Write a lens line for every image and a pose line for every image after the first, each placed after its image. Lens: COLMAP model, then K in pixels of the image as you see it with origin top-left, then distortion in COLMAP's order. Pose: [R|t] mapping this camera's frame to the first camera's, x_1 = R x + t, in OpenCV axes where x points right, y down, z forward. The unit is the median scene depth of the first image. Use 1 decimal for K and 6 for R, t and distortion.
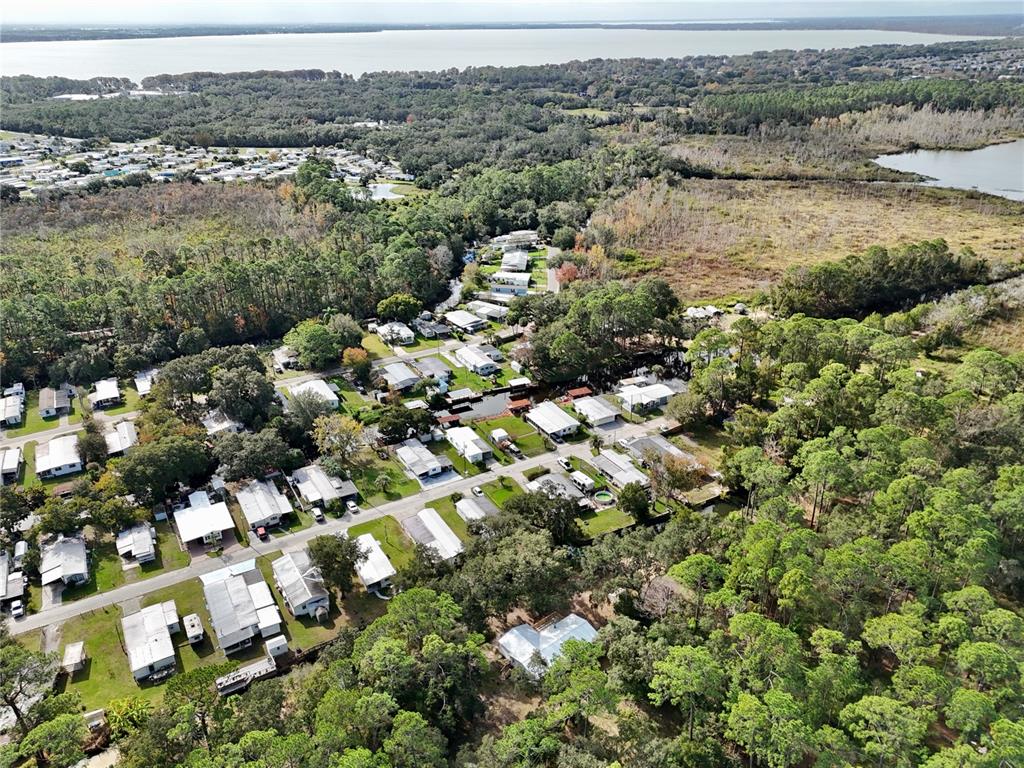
lens RADIAL K [[731.8, 0, 512.0], [0, 731.8, 384.0], [0, 0, 1]] dist [-0.001035, -0.004337]
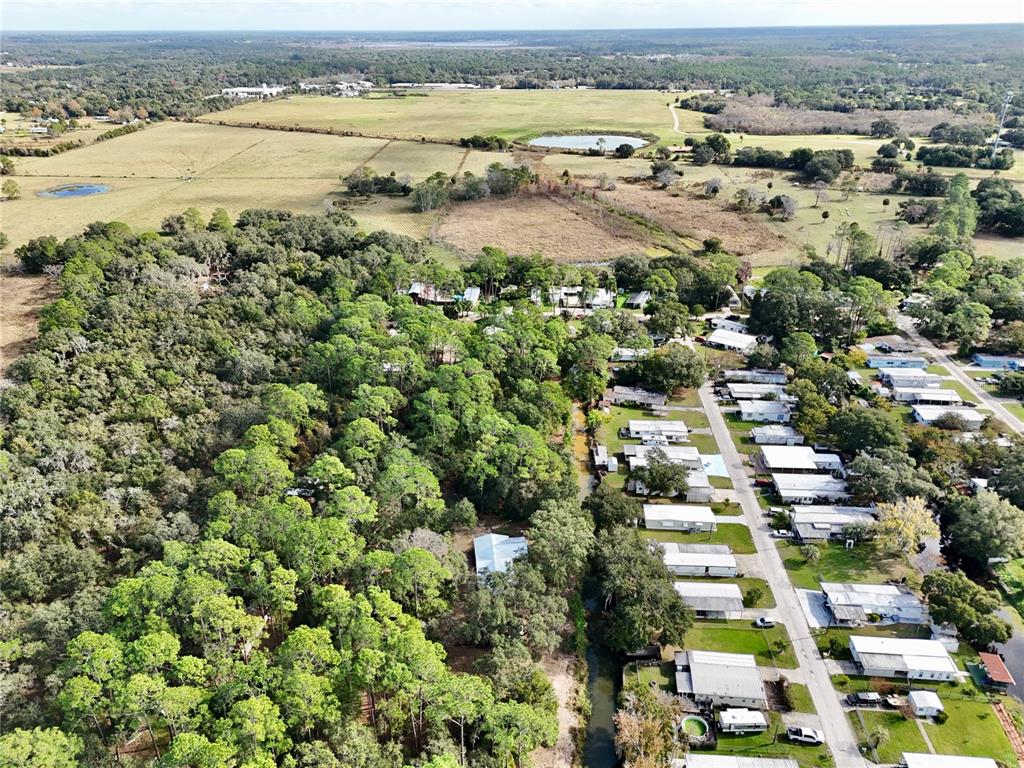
lens RADIAL K [[731.8, 0, 512.0], [0, 731.8, 384.0], [0, 0, 1]] dist [-0.001035, -0.004337]
pose [[-0.552279, 0.366334, -0.748857, 0.460057], [-0.352210, 0.711639, 0.607880, -0.318130], [0.755603, 0.599475, -0.263997, 0.653014]]
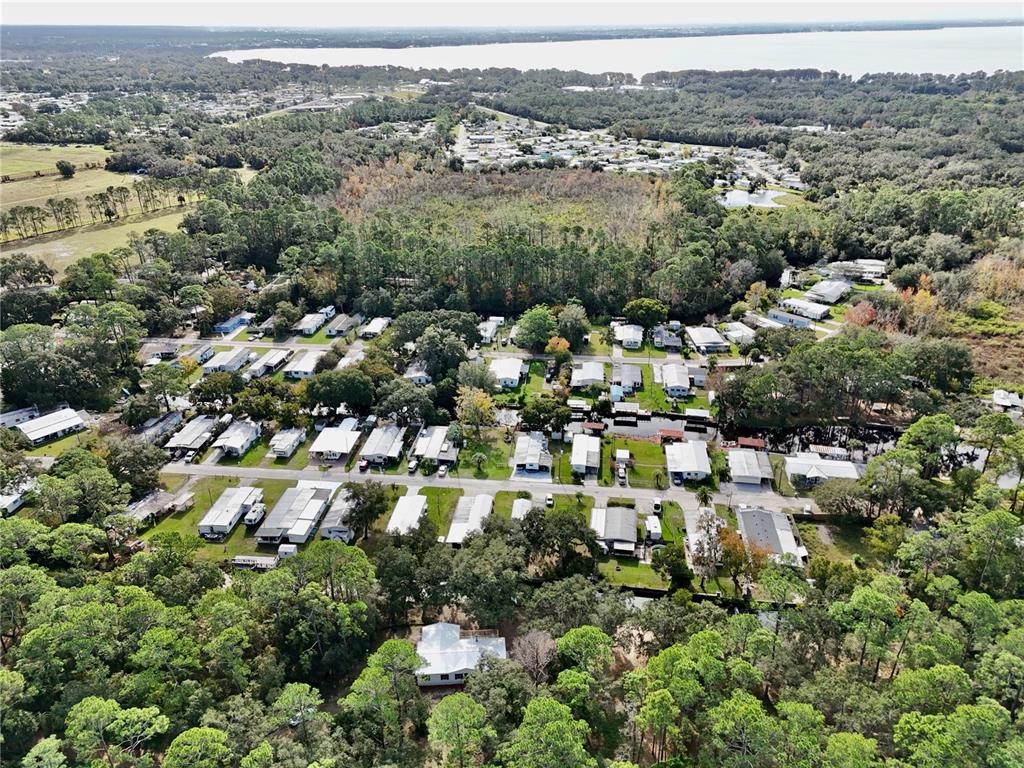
lens RADIAL K [[720.5, 0, 512.0], [0, 720.5, 384.0], [0, 0, 1]] dist [0.056945, -0.068454]
pose [[0.800104, 0.256290, -0.542354, 0.309400], [-0.254662, 0.963738, 0.079726, -0.051250], [0.543121, 0.074328, 0.836358, 0.113578]]
